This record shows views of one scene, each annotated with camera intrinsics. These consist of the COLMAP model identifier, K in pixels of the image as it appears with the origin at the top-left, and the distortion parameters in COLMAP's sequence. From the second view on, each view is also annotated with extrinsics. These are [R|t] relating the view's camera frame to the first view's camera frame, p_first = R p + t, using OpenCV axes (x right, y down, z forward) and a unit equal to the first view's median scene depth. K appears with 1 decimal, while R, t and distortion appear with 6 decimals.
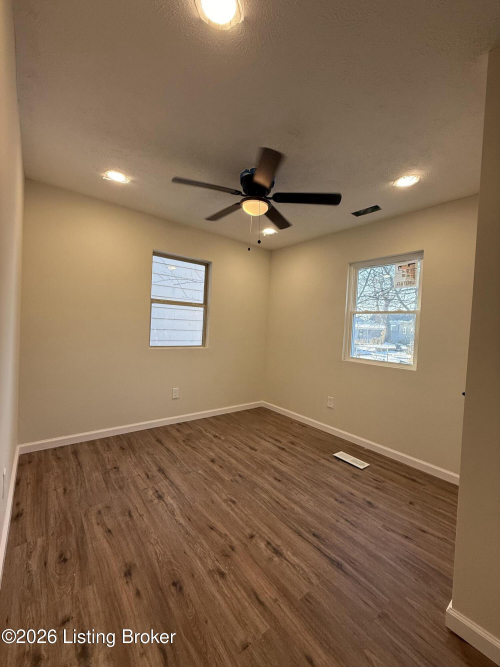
lens RADIAL K [[265.1, 0, 248.5], [0, 265.1, 332.3], [0, 0, 1]] dist [-0.000128, -0.000096]
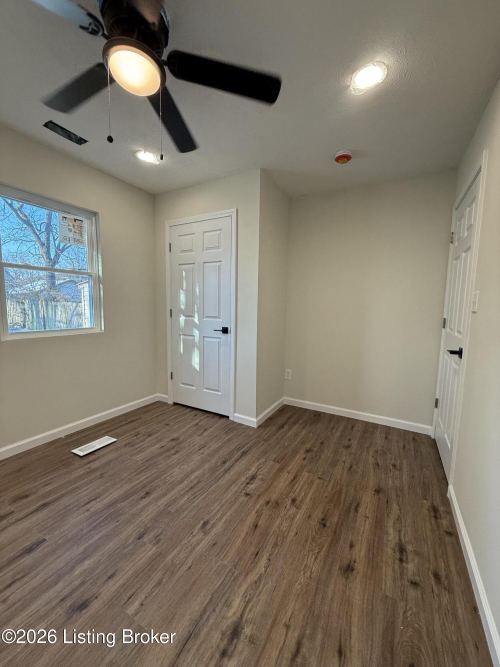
lens RADIAL K [[265.1, 0, 248.5], [0, 265.1, 332.3], [0, 0, 1]] dist [-0.000128, -0.000096]
pose [[-0.376907, -0.154720, 0.913238, -0.721198], [-0.021759, 0.987157, 0.158263, -0.043764], [-0.925996, 0.039779, -0.375433, 1.135416]]
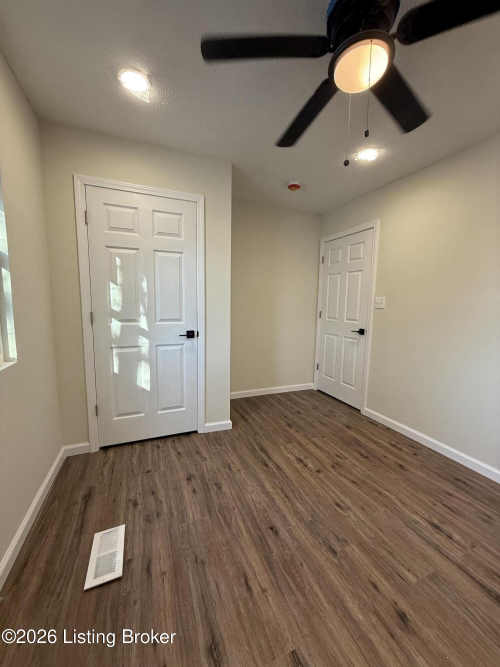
lens RADIAL K [[265.1, 0, 248.5], [0, 265.1, 332.3], [0, 0, 1]] dist [-0.000128, -0.000096]
pose [[-0.958726, -0.100159, 0.266108, 0.049922], [-0.062379, 0.987193, 0.146829, -0.032154], [-0.277406, 0.124169, -0.952695, 1.815415]]
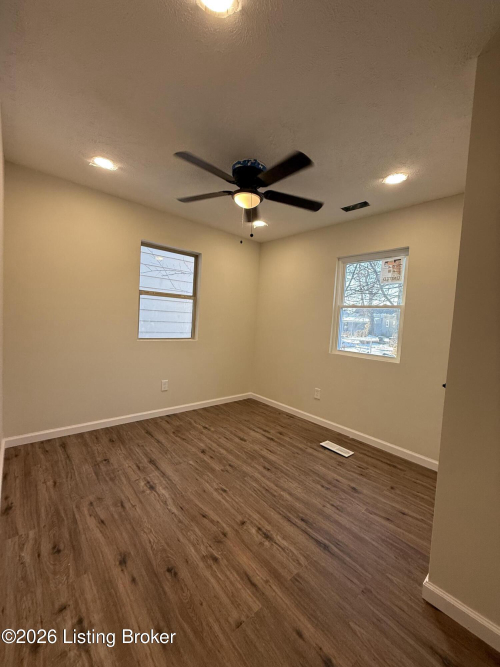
lens RADIAL K [[265.1, 0, 248.5], [0, 265.1, 332.3], [0, 0, 1]] dist [-0.000128, -0.000096]
pose [[0.998729, 0.006948, 0.049913, -0.019077], [-0.008506, 0.999481, 0.031073, -0.007047], [-0.049671, -0.031458, 0.998270, -0.011540]]
